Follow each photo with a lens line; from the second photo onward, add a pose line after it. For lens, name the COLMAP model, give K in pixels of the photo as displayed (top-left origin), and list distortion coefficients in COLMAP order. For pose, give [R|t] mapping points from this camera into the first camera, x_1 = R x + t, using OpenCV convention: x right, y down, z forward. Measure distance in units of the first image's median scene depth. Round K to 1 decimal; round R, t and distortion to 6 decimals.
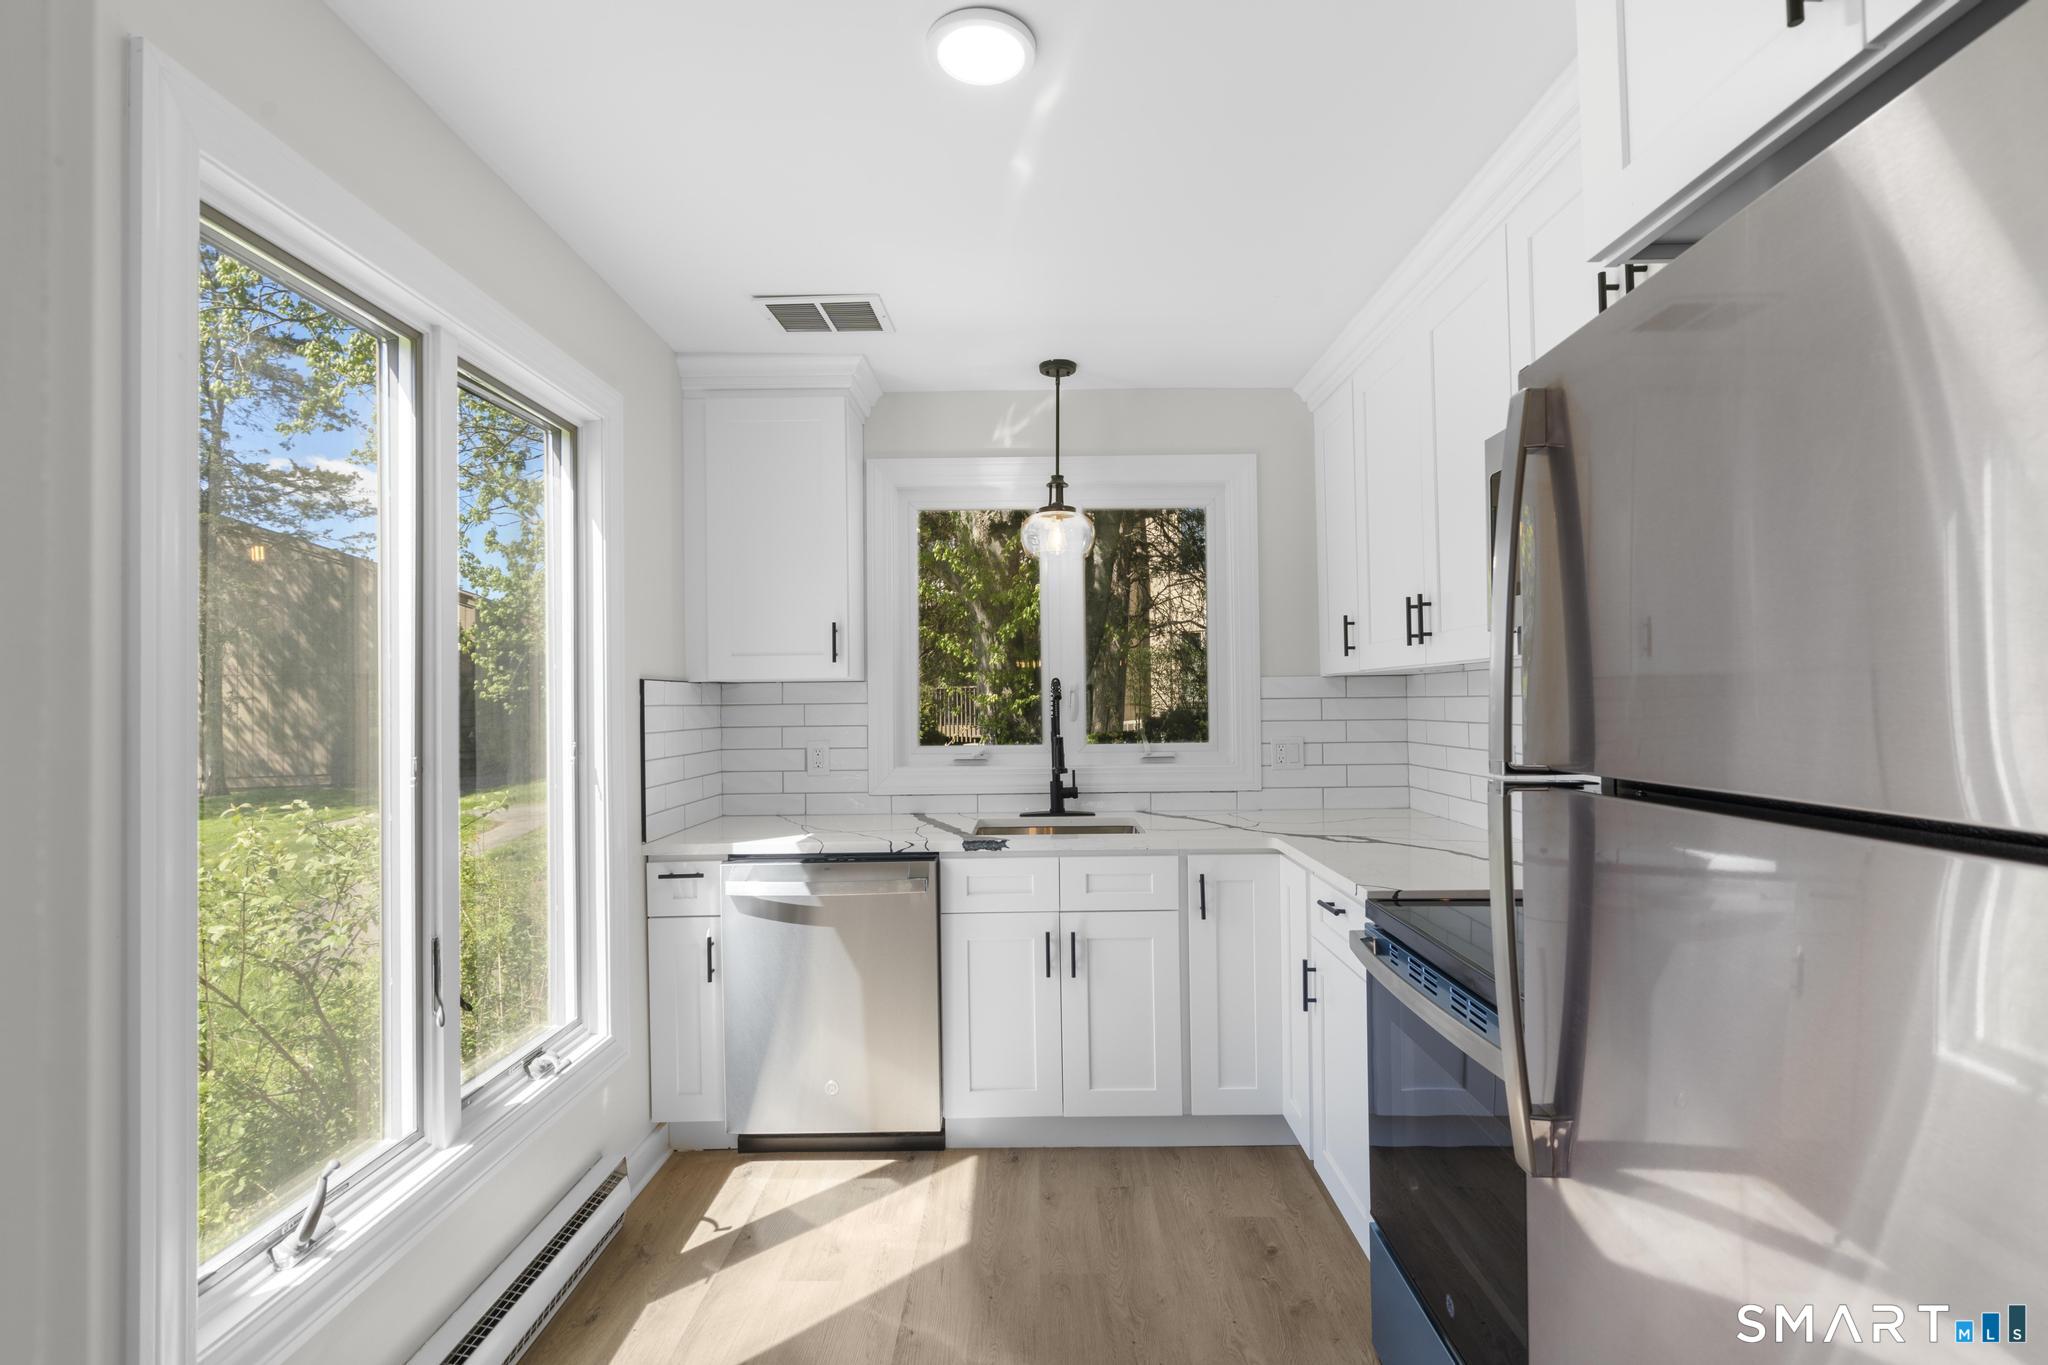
lens RADIAL K [[921.8, 0, 1033.2], [0, 921.8, 681.2], [0, 0, 1]] dist [-0.007155, 0.003293]
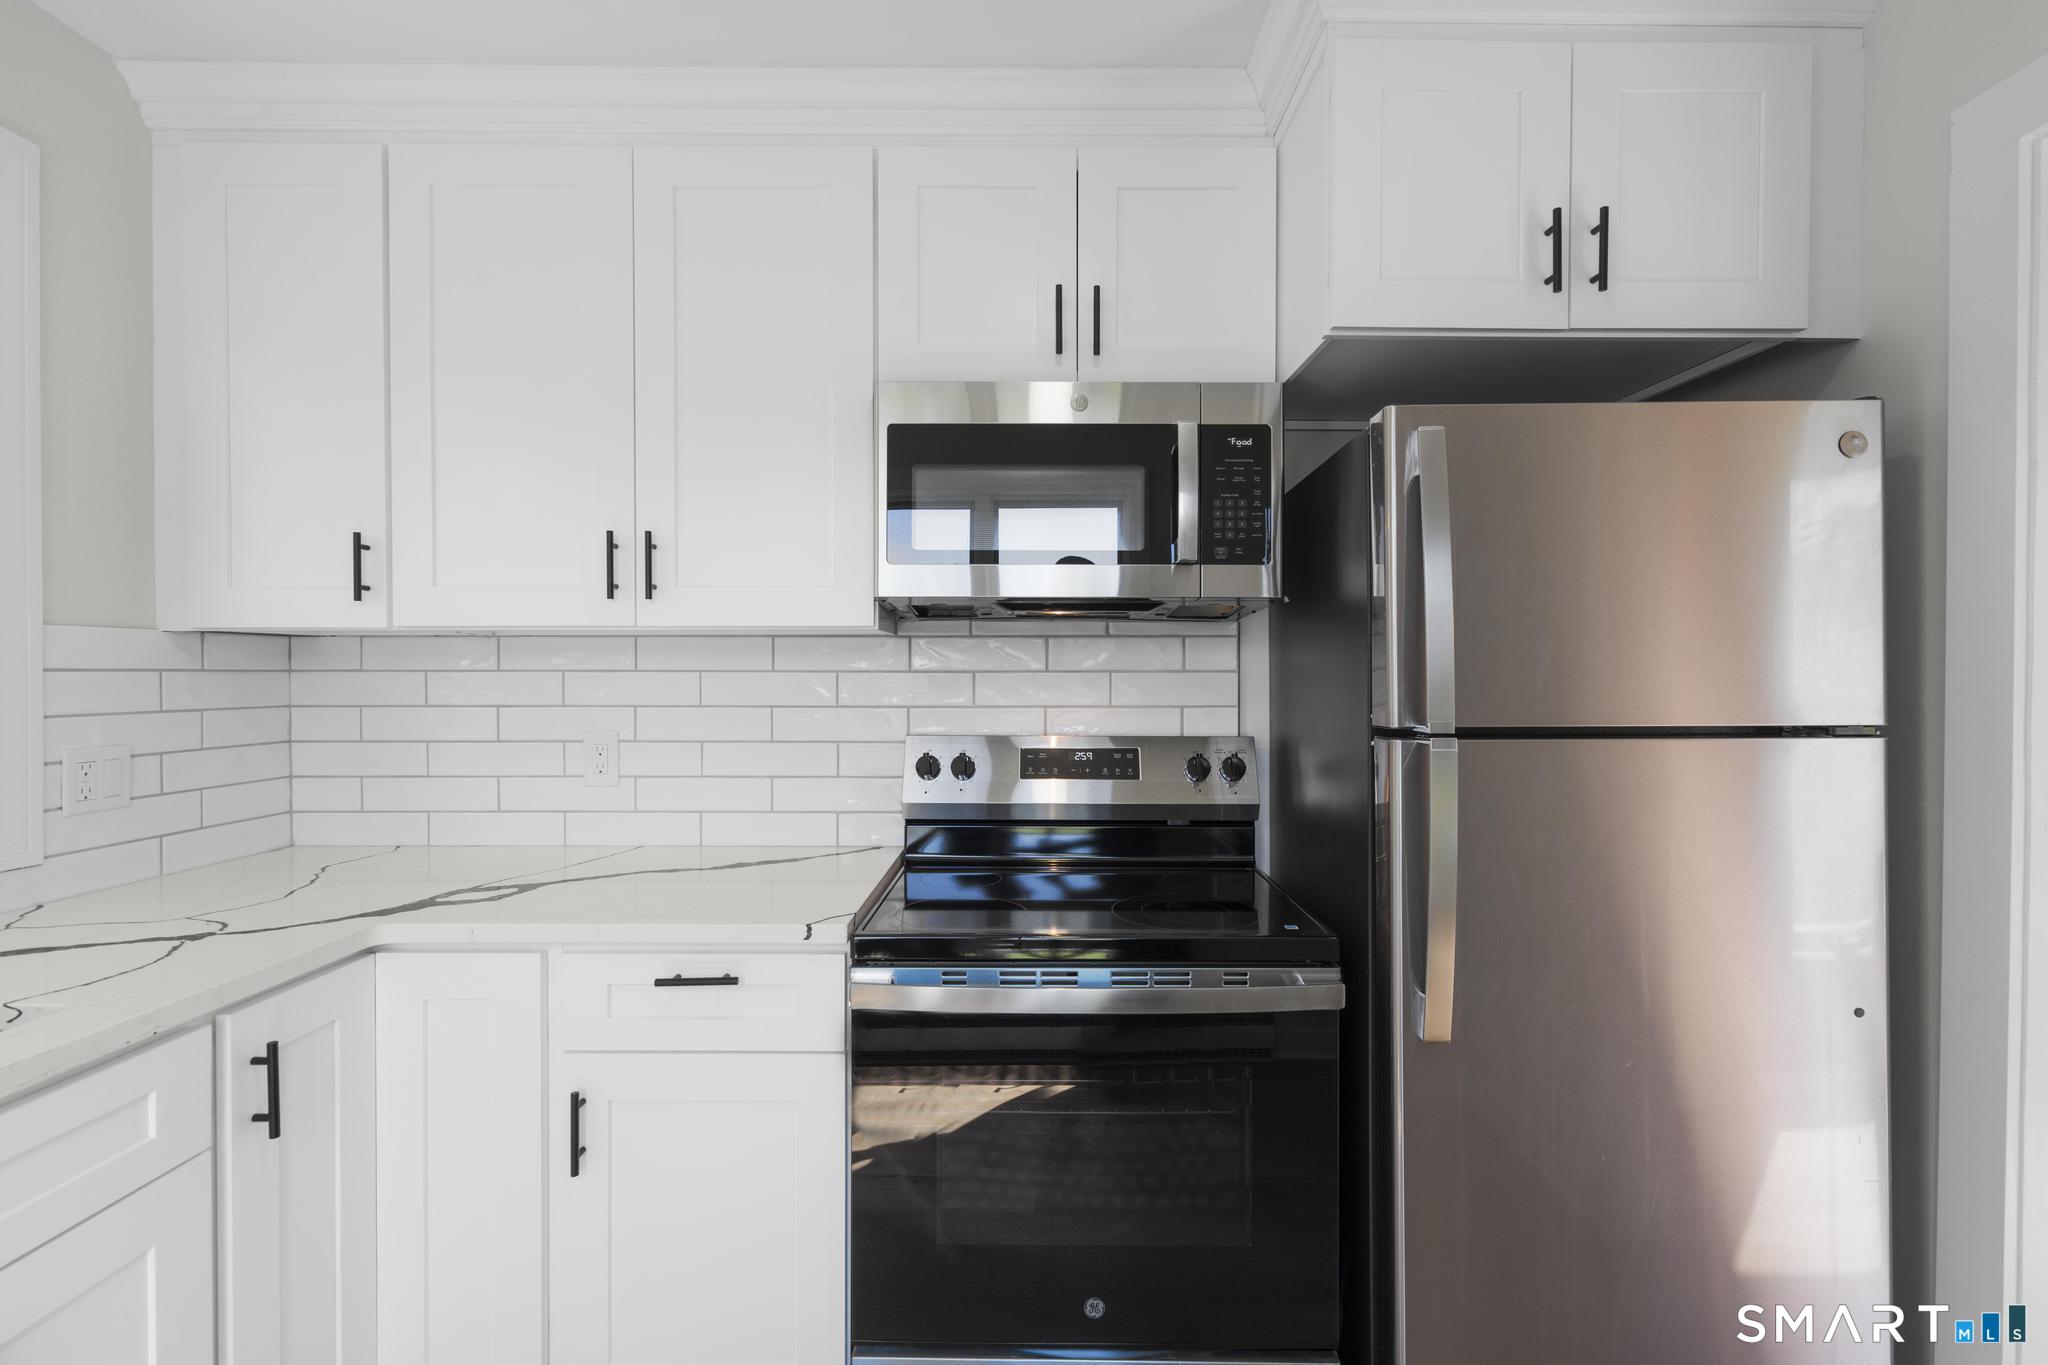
lens RADIAL K [[921.8, 0, 1033.2], [0, 921.8, 681.2], [0, 0, 1]] dist [-0.007155, 0.003293]
pose [[-0.006880, 0.002751, 0.999973, -0.228987], [-0.022144, 0.999751, -0.002903, 0.014771], [-0.999731, -0.022163, -0.006817, 0.493848]]
